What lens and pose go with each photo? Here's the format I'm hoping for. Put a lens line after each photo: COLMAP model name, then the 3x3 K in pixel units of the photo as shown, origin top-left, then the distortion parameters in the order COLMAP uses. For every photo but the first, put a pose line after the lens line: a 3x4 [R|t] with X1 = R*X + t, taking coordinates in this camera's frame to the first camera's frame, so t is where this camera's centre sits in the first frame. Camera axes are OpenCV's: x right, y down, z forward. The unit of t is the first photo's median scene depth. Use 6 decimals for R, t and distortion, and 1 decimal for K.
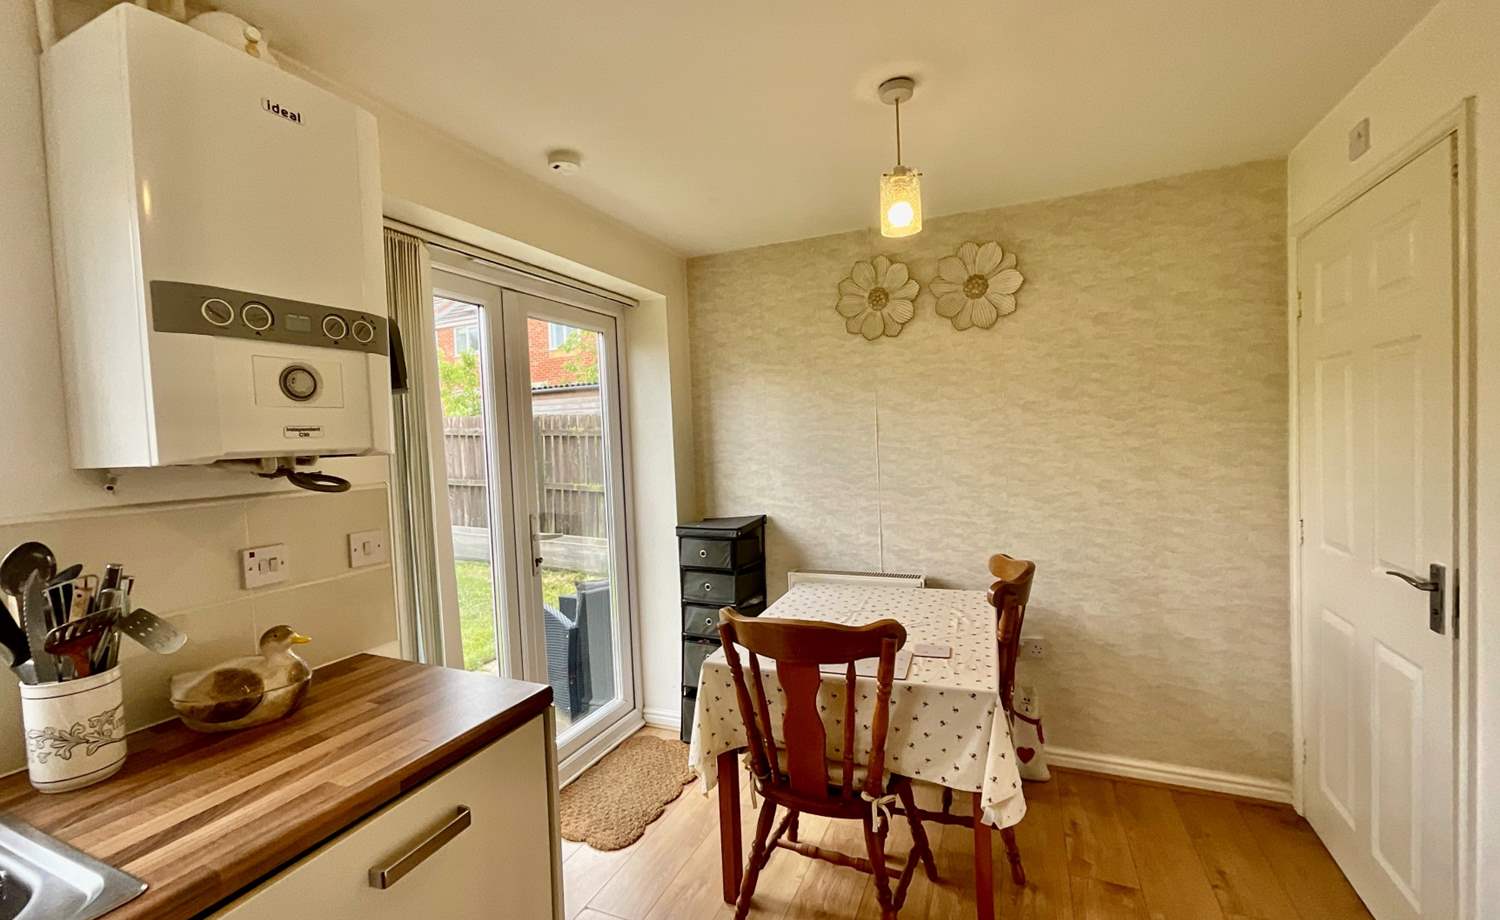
lens RADIAL K [[619.6, 0, 750.0], [0, 619.6, 460.0], [0, 0, 1]] dist [-0.000005, -0.000010]
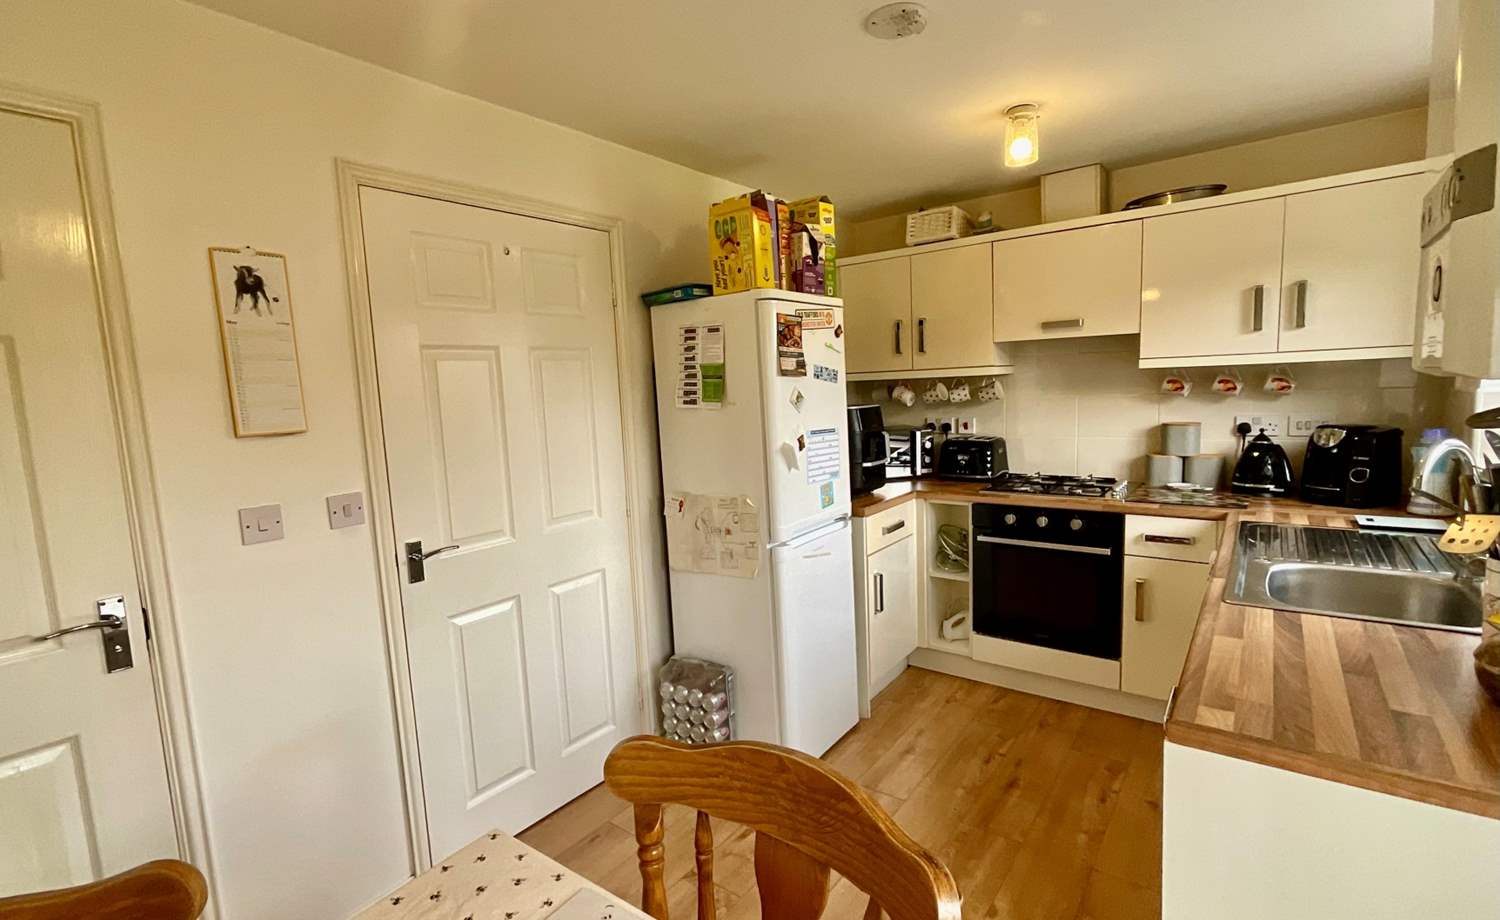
lens RADIAL K [[619.6, 0, 750.0], [0, 619.6, 460.0], [0, 0, 1]] dist [-0.000005, -0.000010]
pose [[-0.957138, 0.047952, 0.285635, -0.090028], [0.090993, 0.986050, 0.139374, -0.105254], [-0.274967, 0.159390, -0.948150, 2.256971]]
